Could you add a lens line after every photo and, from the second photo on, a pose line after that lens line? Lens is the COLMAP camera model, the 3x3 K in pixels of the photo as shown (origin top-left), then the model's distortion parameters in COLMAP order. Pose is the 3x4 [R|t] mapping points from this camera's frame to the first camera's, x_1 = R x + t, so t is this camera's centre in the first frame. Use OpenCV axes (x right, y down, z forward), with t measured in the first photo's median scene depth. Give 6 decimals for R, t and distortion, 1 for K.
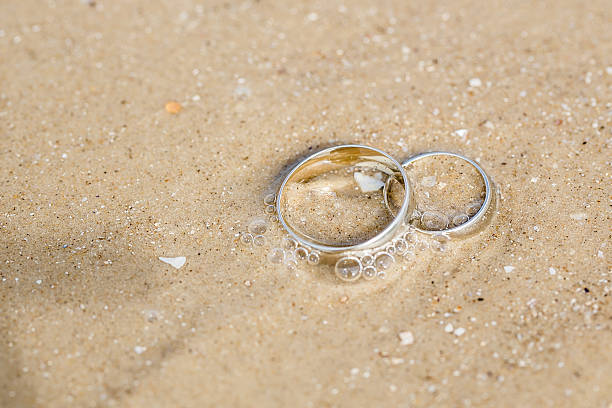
lens RADIAL K [[393.5, 0, 306.0], [0, 393.5, 204.0], [0, 0, 1]] dist [0.000205, -0.000176]
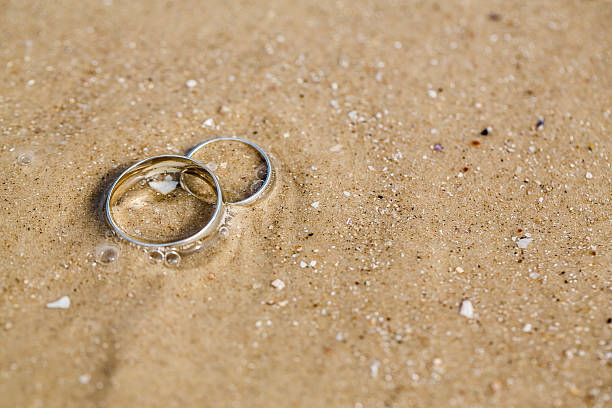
lens RADIAL K [[393.5, 0, 306.0], [0, 393.5, 204.0], [0, 0, 1]] dist [0.000205, -0.000176]
pose [[0.925501, -0.376221, 0.043645, 0.477105], [0.369202, 0.921878, 0.117602, 0.012343], [-0.084480, -0.092727, 0.992101, -0.203700]]
